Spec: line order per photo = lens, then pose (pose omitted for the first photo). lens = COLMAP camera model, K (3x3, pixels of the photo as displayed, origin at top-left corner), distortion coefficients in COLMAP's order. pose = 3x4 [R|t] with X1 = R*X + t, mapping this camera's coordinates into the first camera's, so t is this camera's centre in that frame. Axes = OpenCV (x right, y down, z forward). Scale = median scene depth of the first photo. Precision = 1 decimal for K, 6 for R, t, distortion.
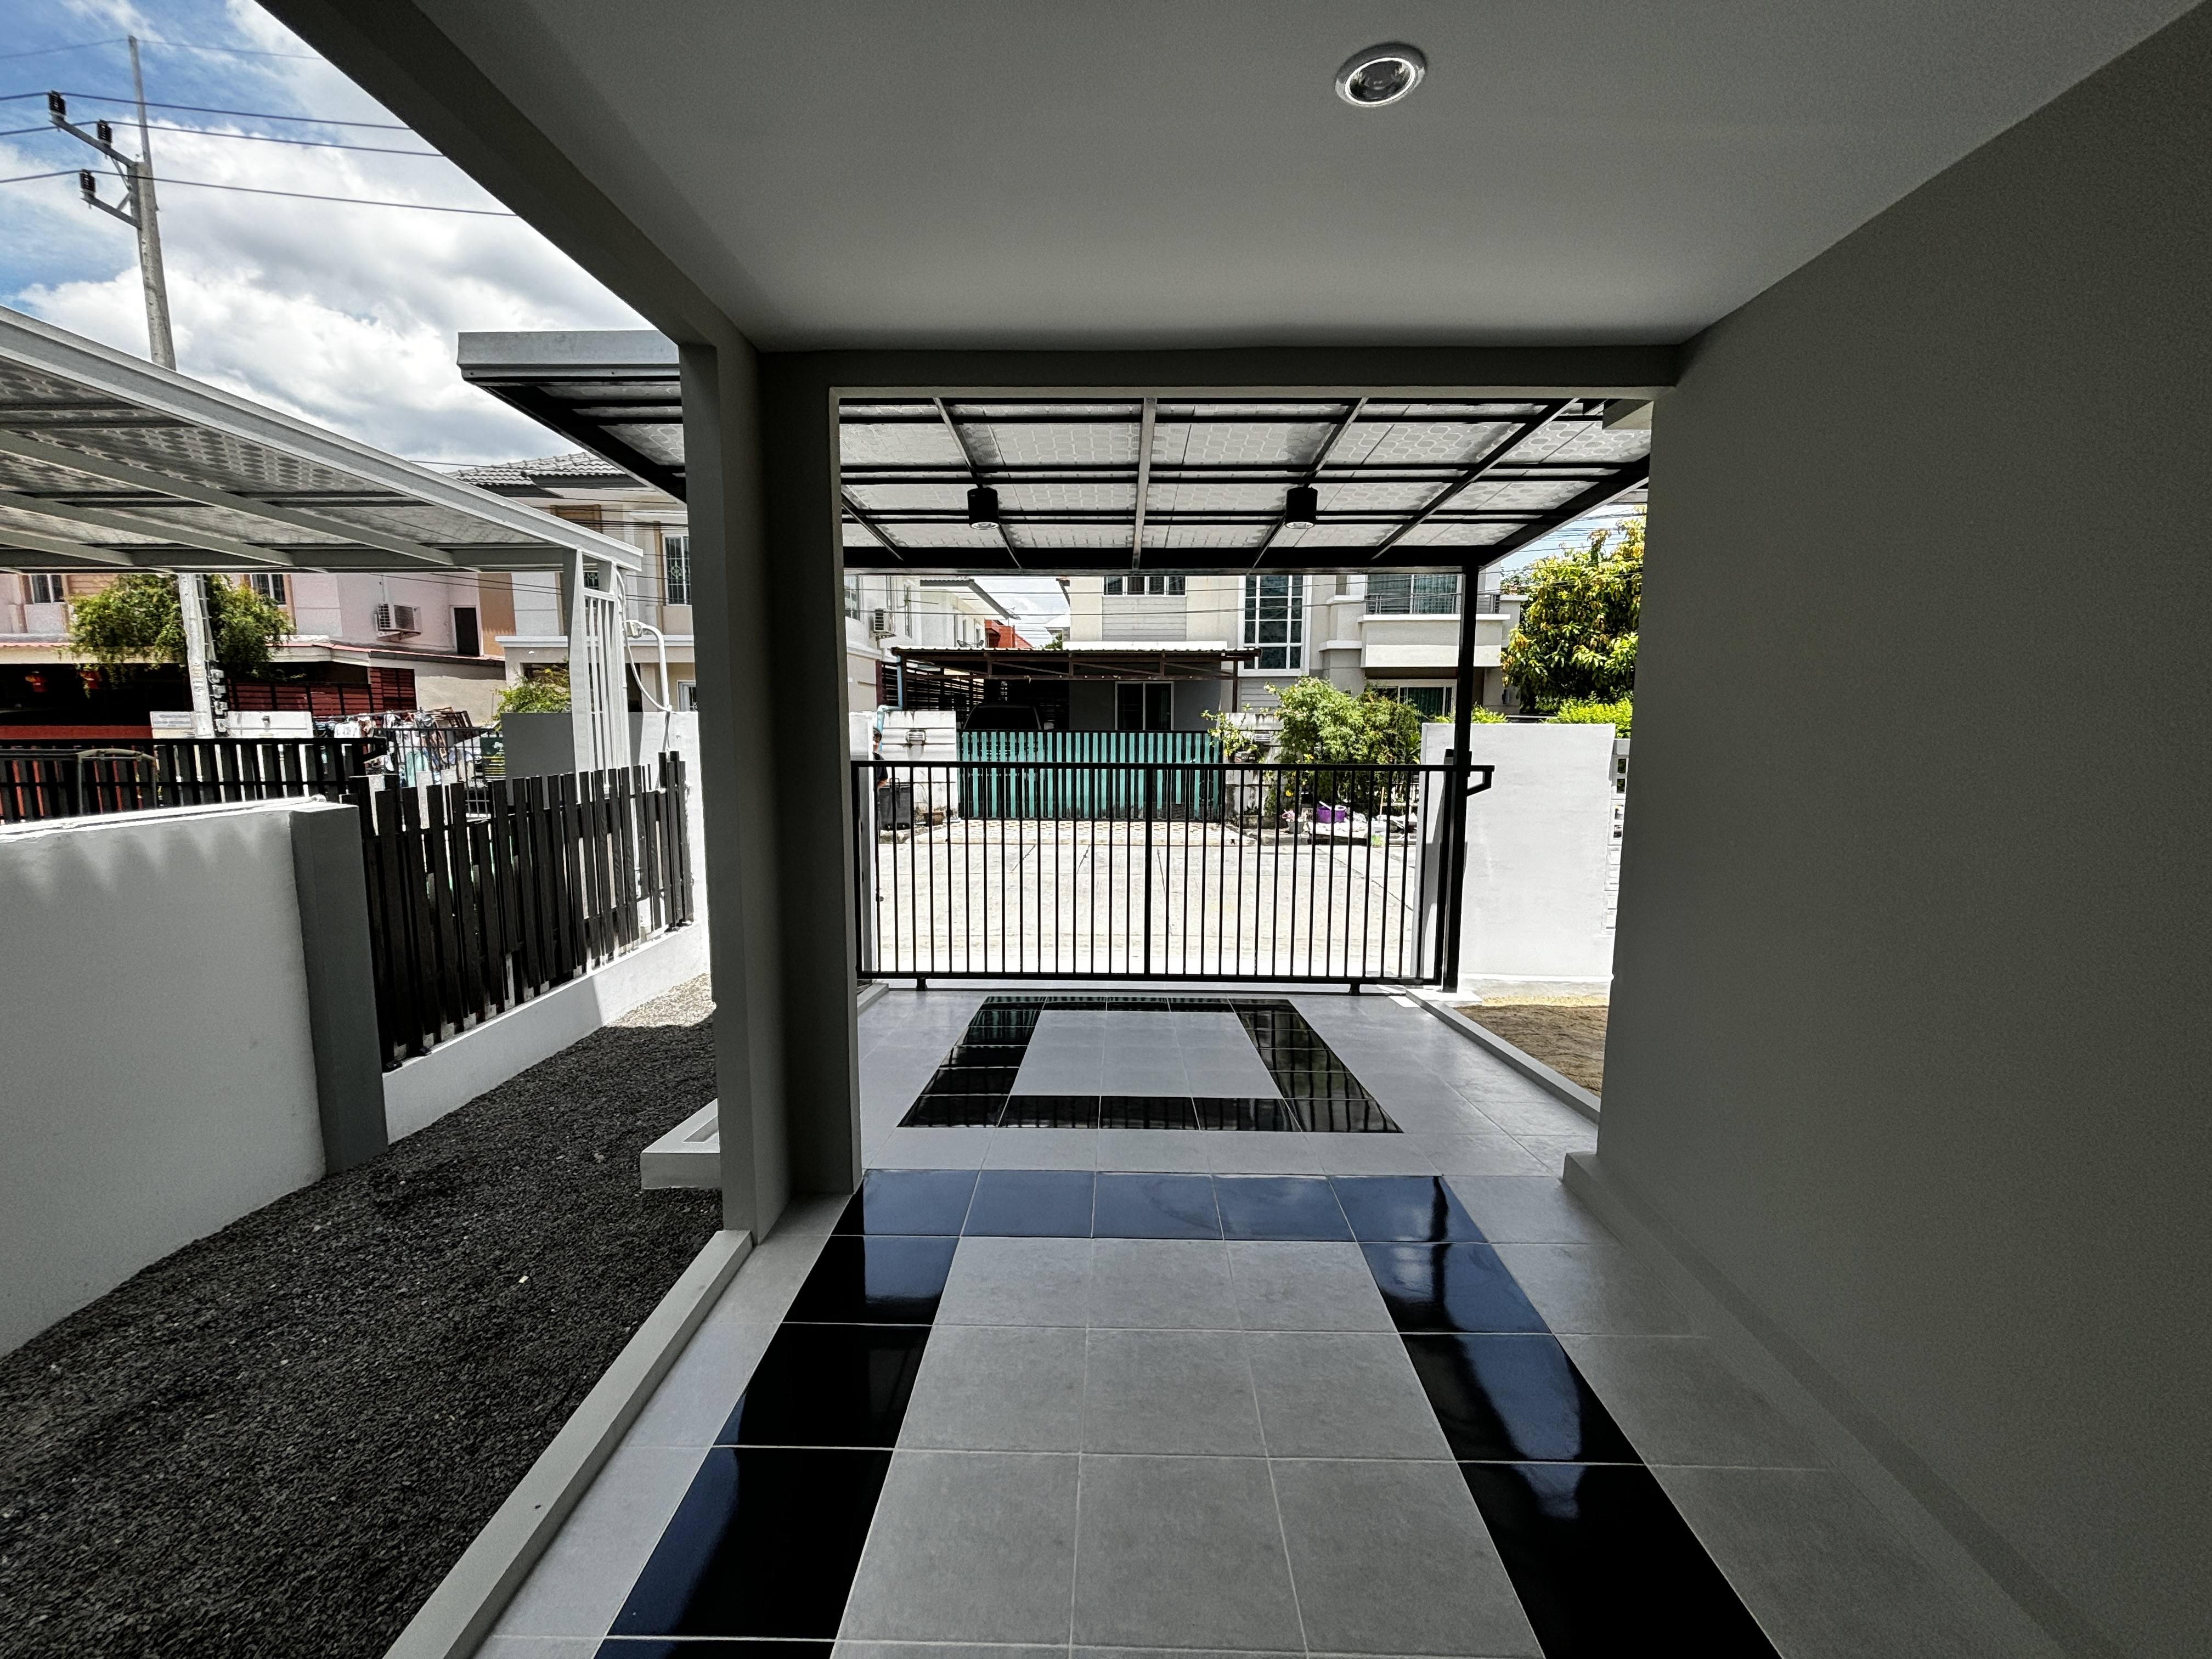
lens RADIAL K [[879.6, 0, 1106.0], [0, 879.6, 829.5], [0, 0, 1]] dist [0.011747, -0.010344]
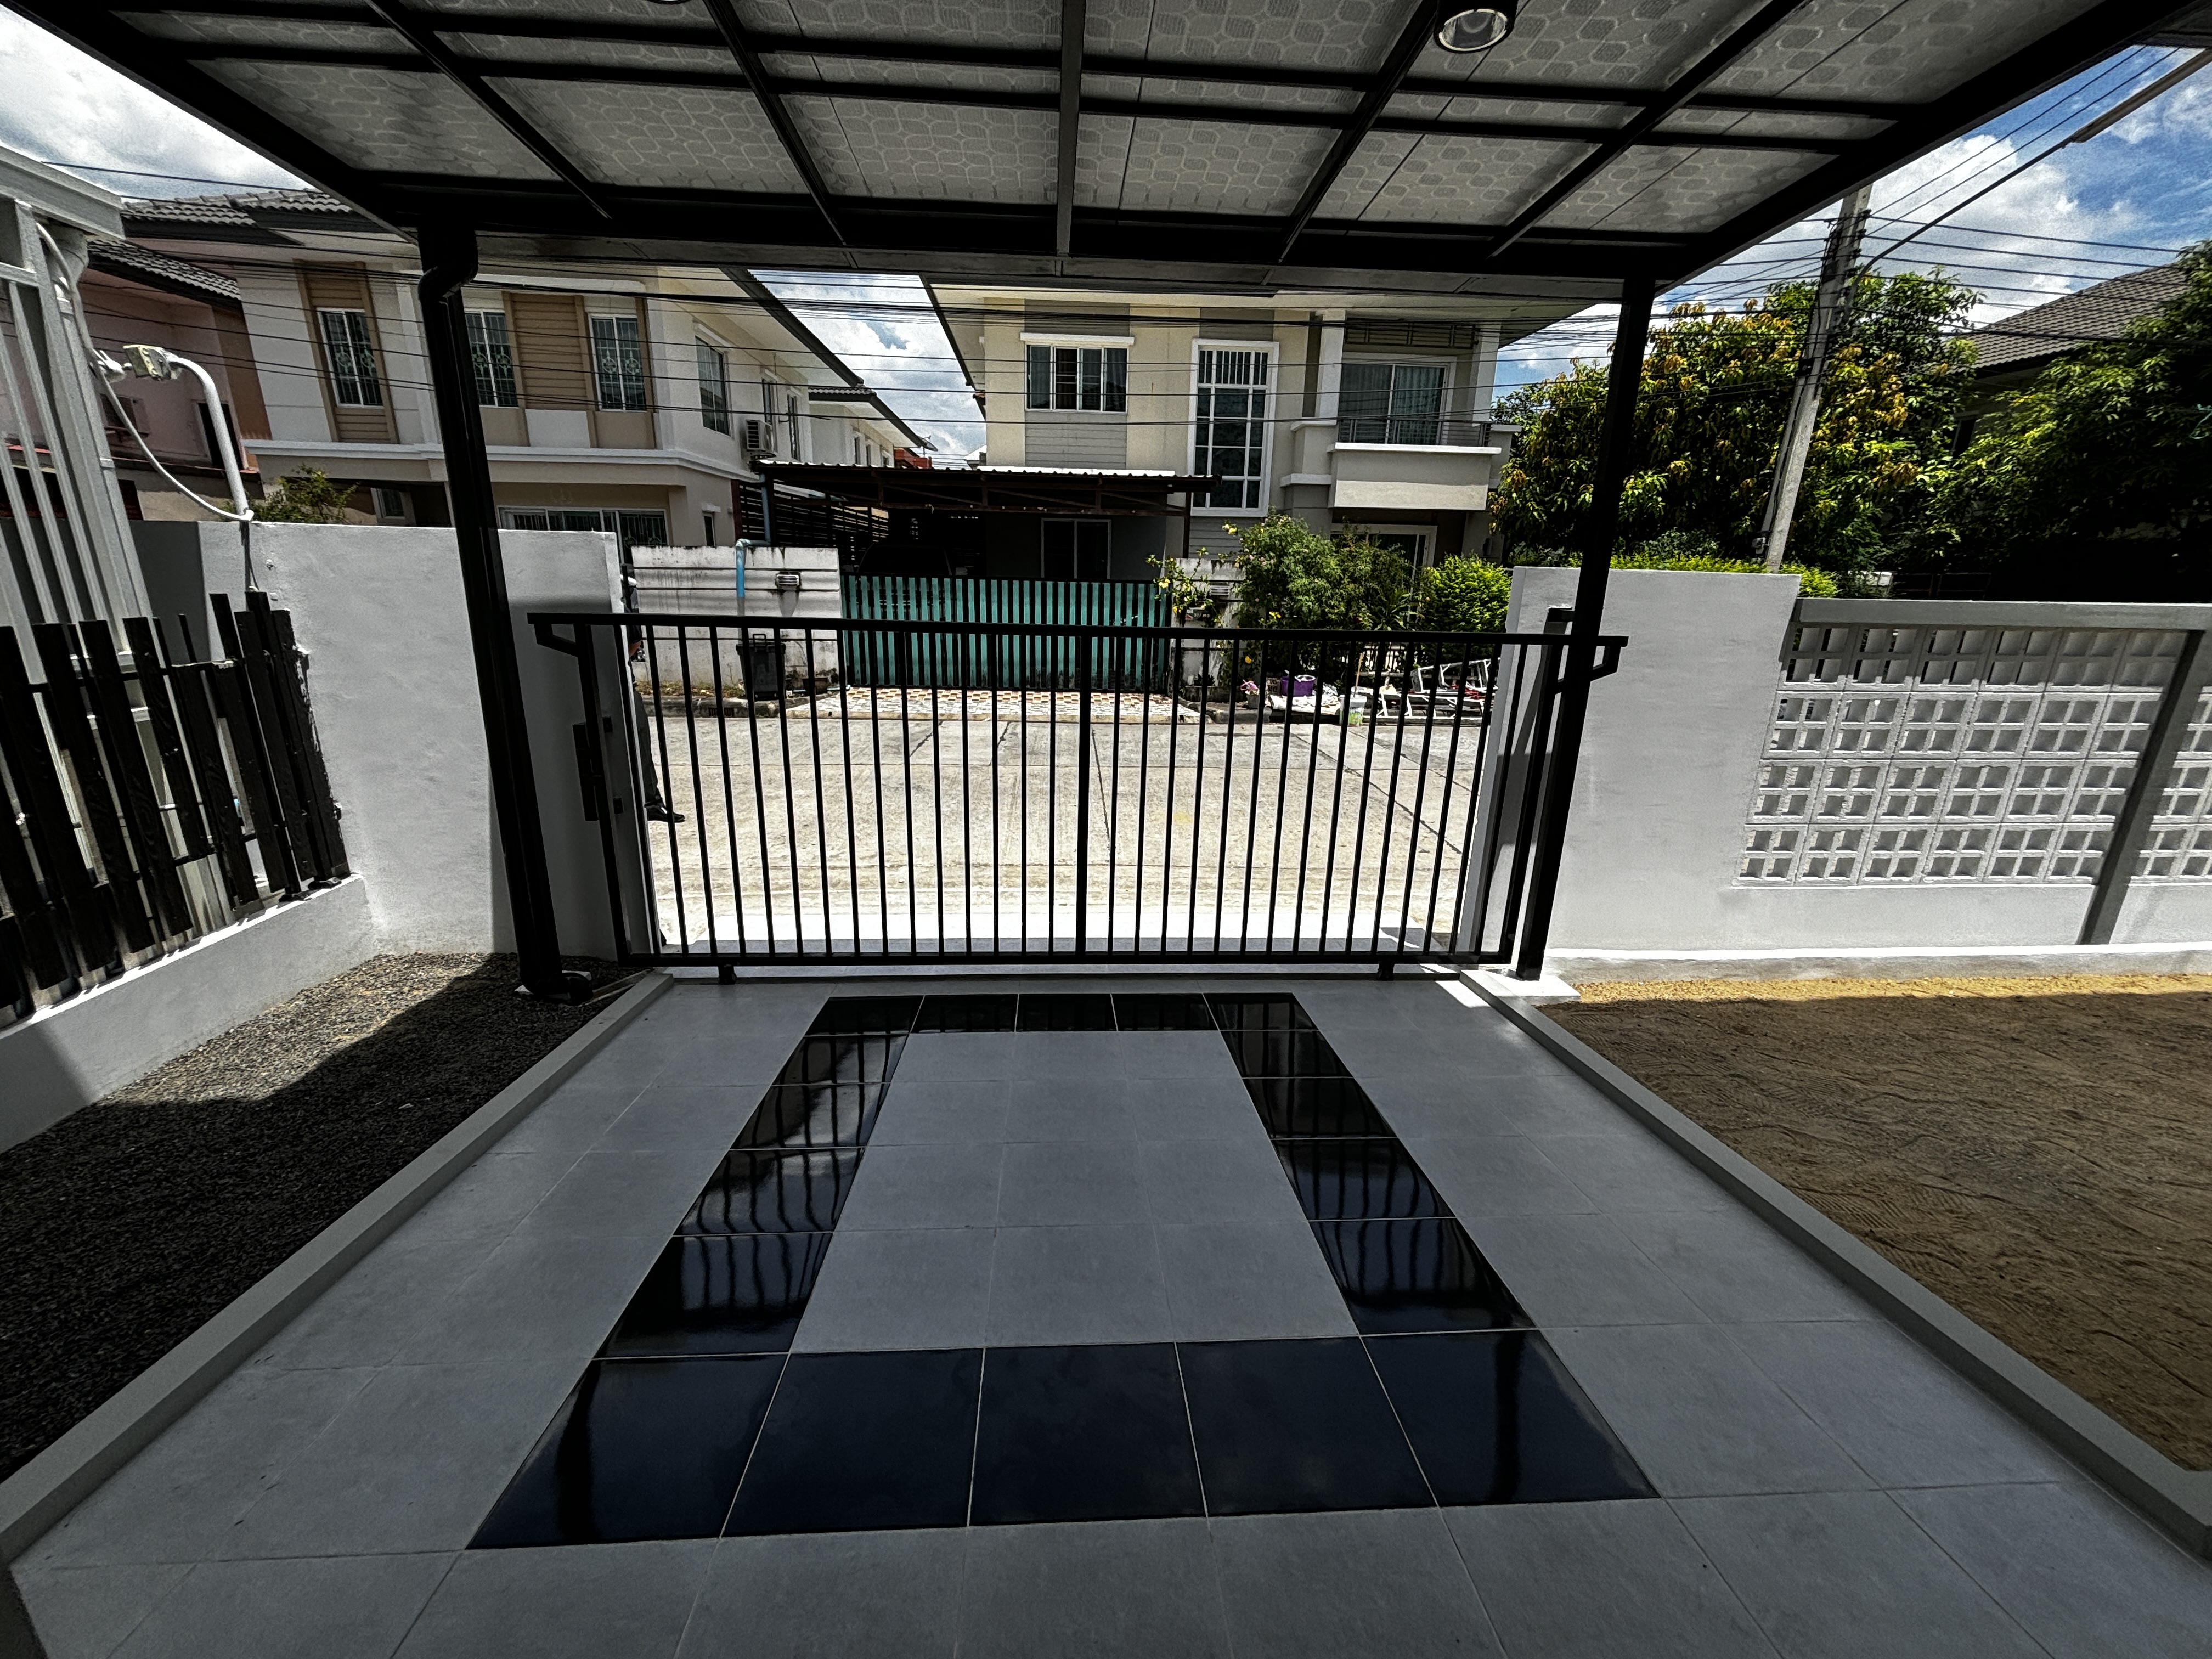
lens RADIAL K [[879.6, 0, 1106.0], [0, 879.6, 829.5], [0, 0, 1]] dist [0.011747, -0.010344]
pose [[0.996890, -0.003766, 0.078713, 0.006585], [-0.008934, 0.987018, 0.160361, -0.014876], [-0.078295, -0.160566, 0.983915, 0.167441]]
